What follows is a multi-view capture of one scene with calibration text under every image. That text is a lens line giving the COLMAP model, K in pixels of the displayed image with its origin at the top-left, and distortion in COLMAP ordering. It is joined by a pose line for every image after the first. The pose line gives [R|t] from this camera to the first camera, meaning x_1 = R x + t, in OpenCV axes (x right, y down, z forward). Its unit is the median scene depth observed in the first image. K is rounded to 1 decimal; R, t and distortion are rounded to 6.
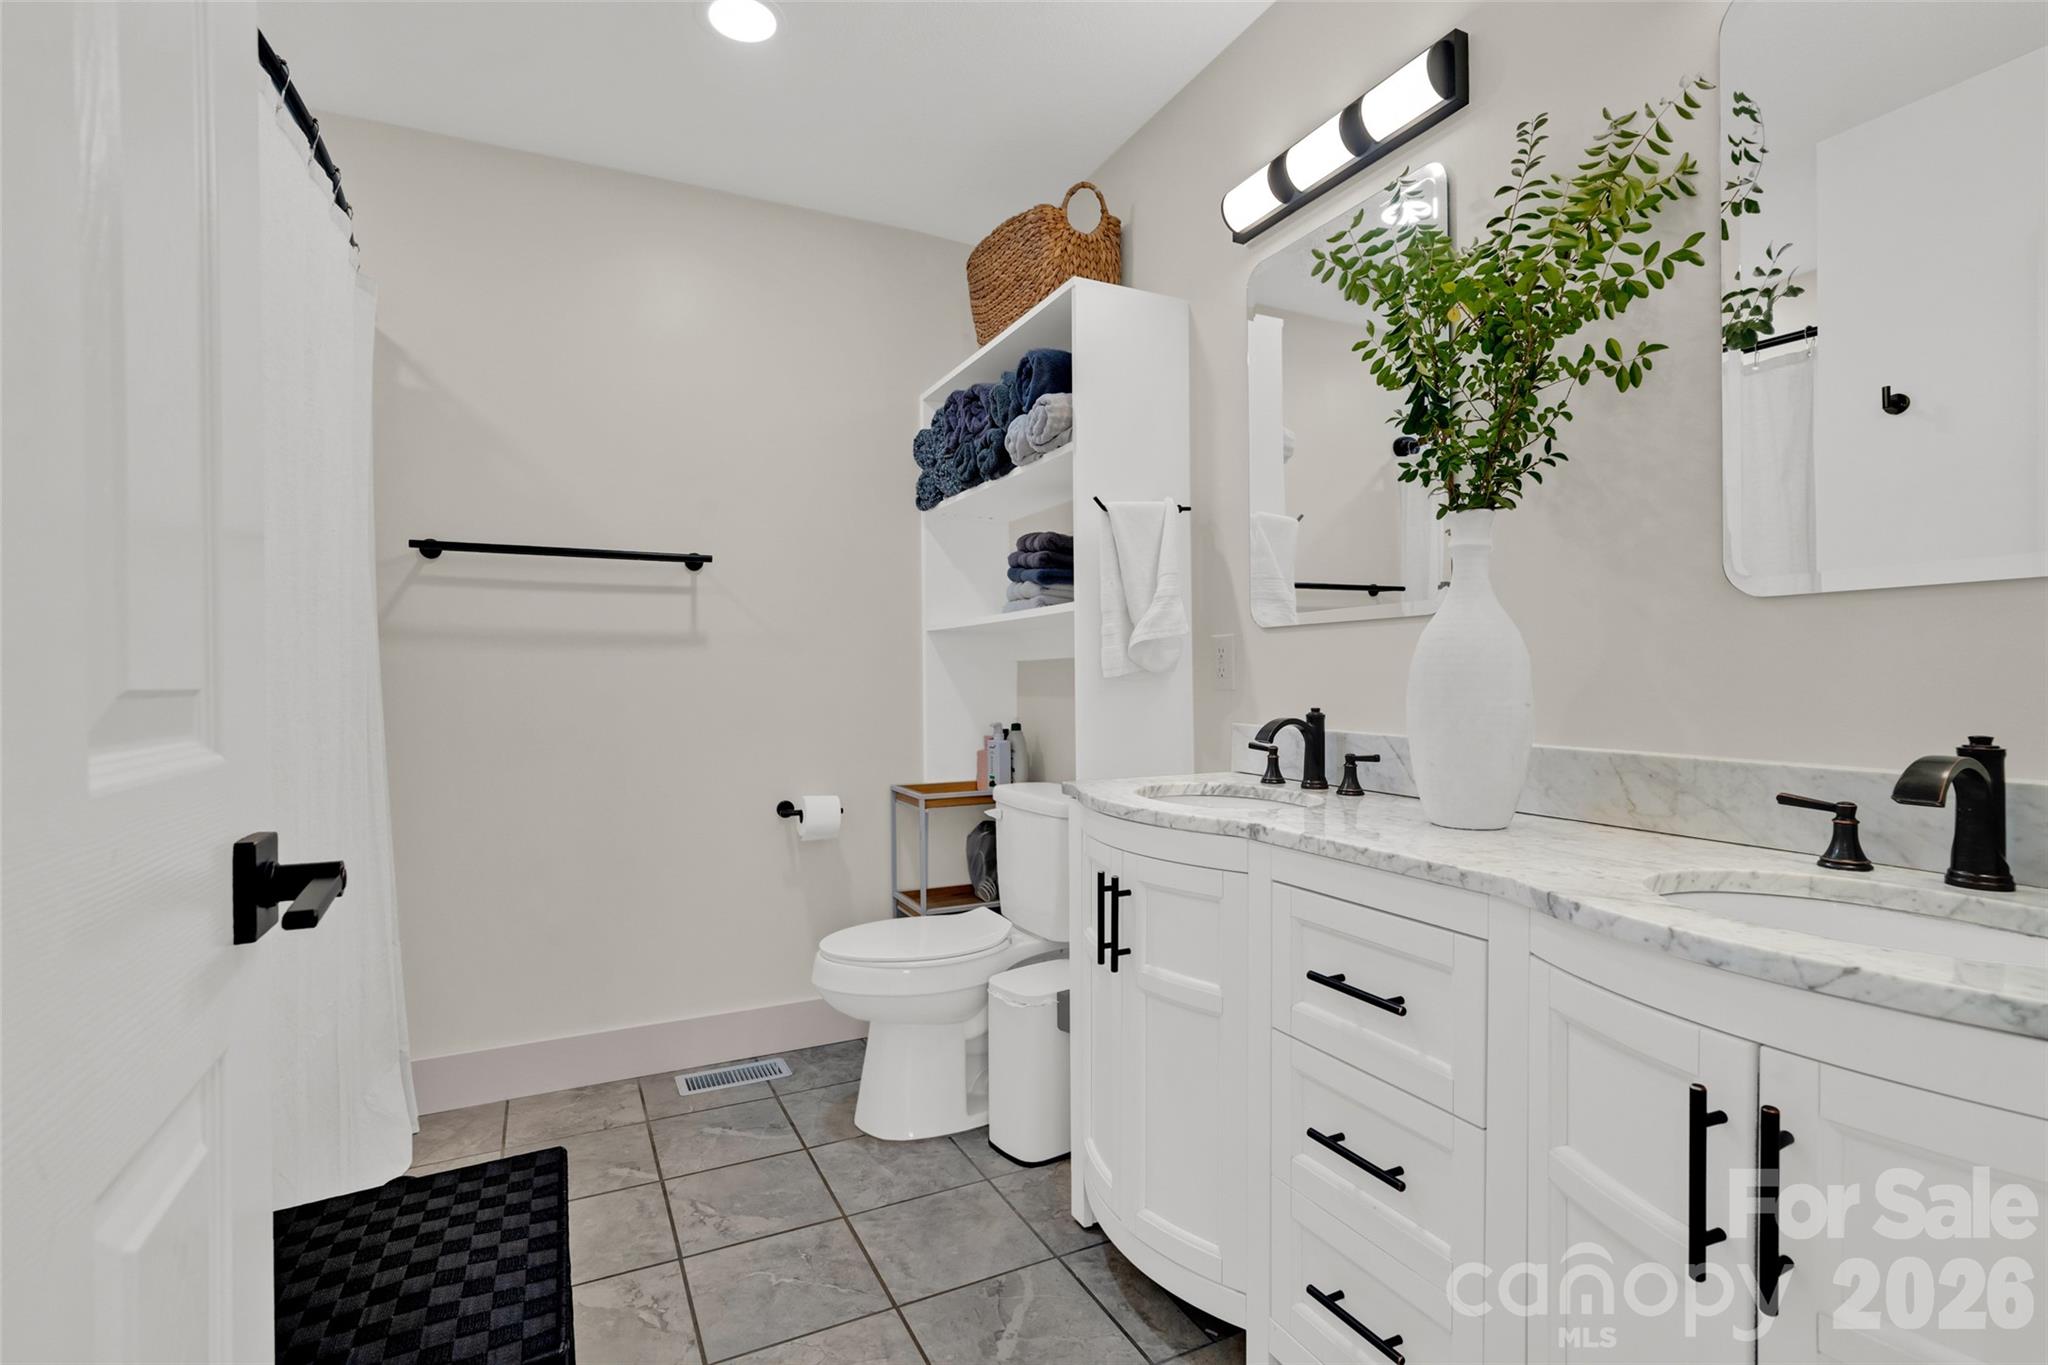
lens RADIAL K [[956.5, 0, 1026.1], [0, 956.5, 674.1], [0, 0, 1]] dist [-0.011310, -0.000702]
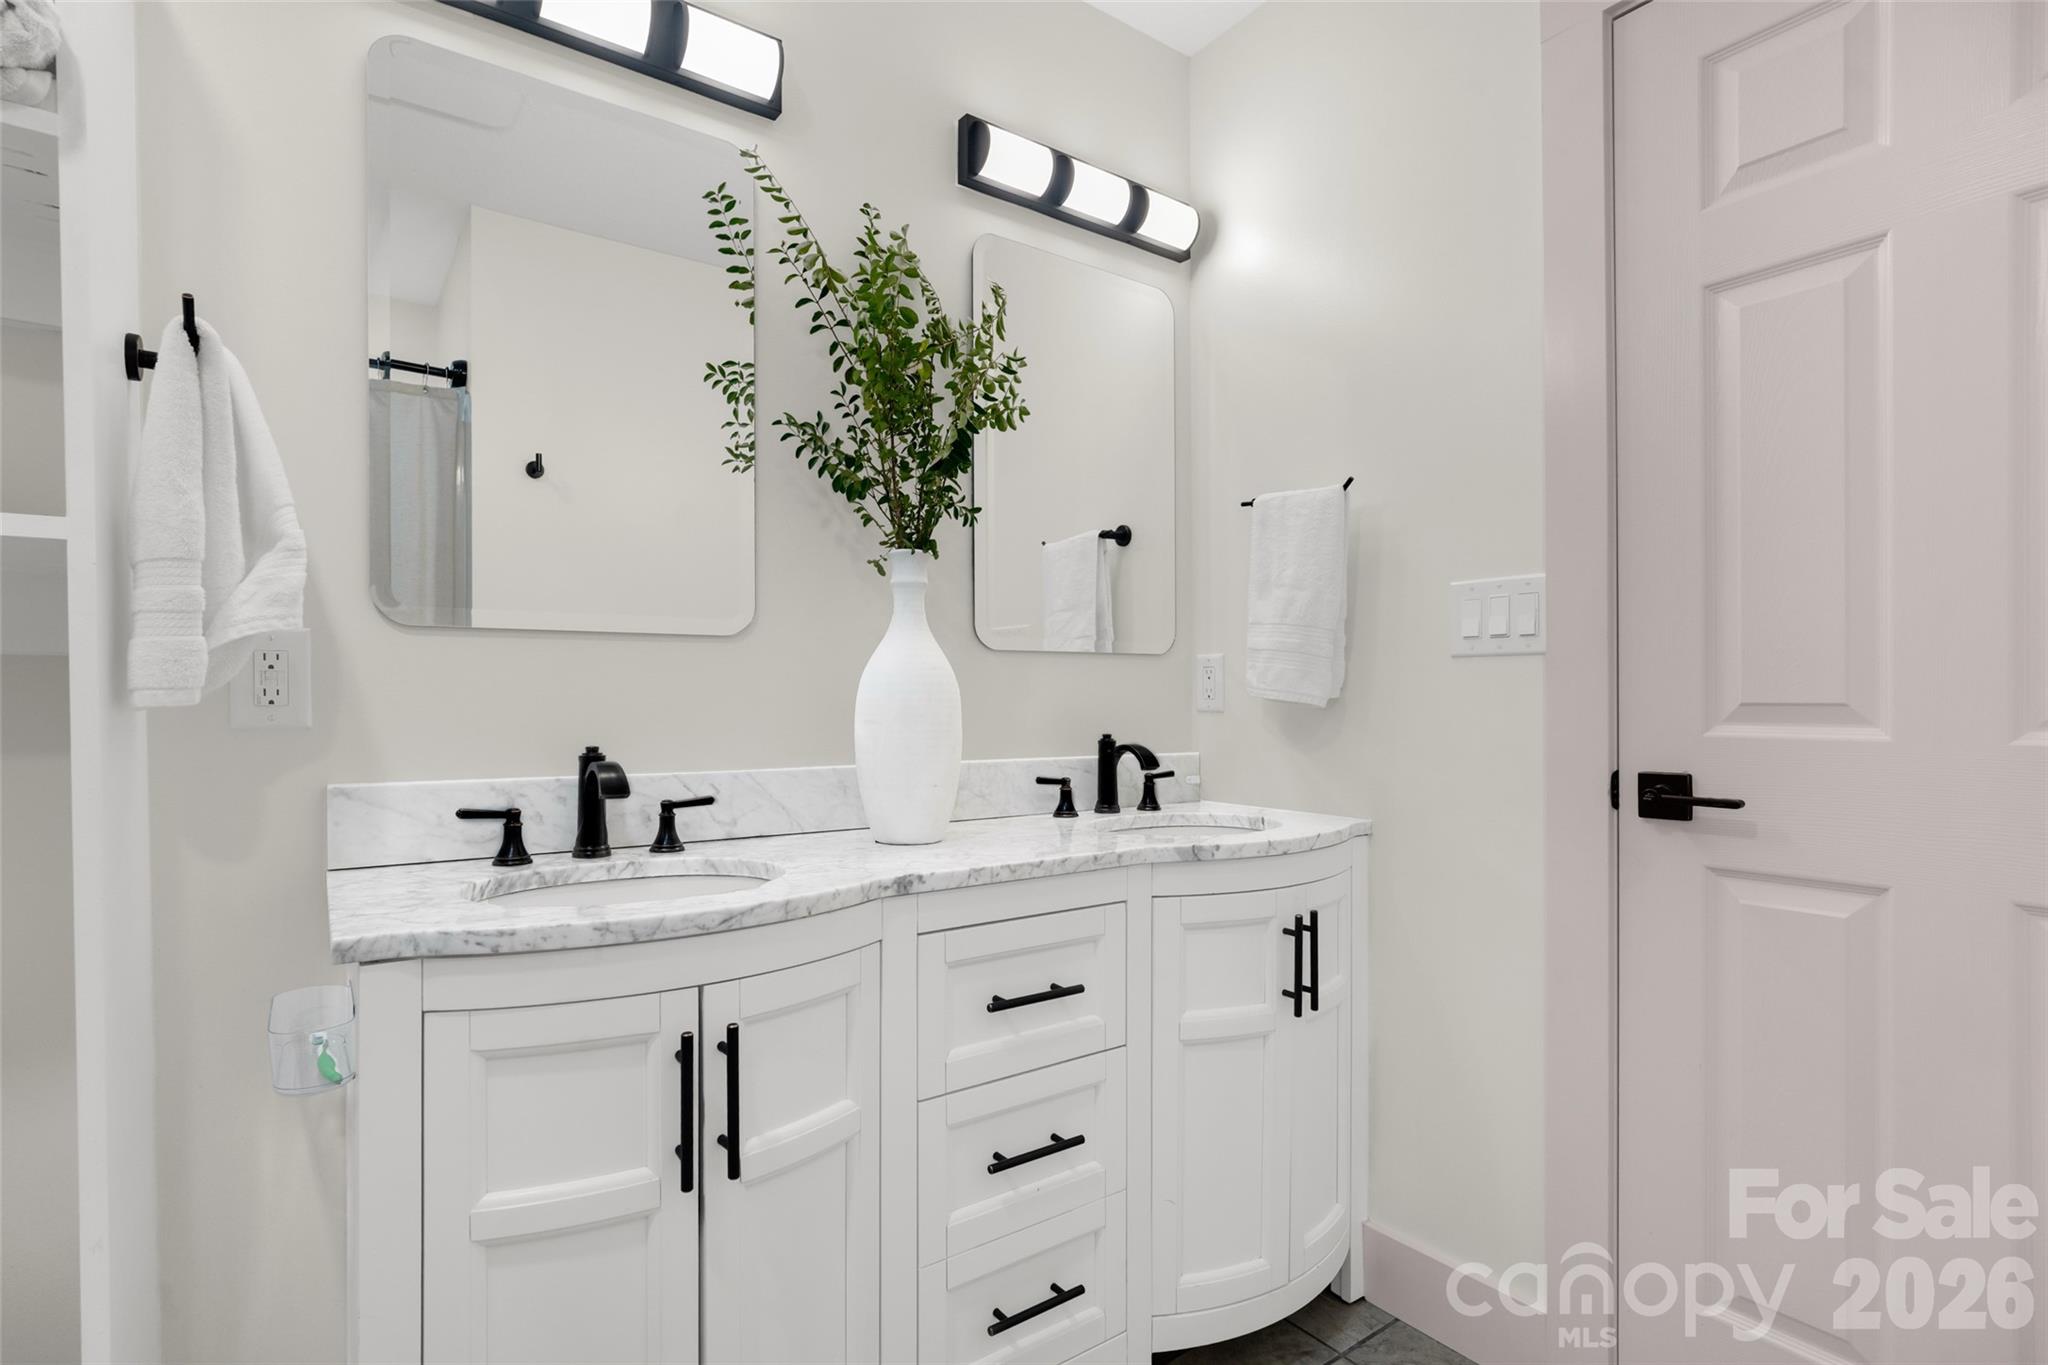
lens RADIAL K [[956.5, 0, 1024.7], [0, 956.5, 695.5], [0, 0, 1]] dist [-0.011310, -0.000702]
pose [[-0.135862, -0.007146, 0.990702, -0.683830], [-0.006285, 0.999960, 0.006351, -0.022347], [-0.990708, -0.005364, -0.135901, 1.022657]]
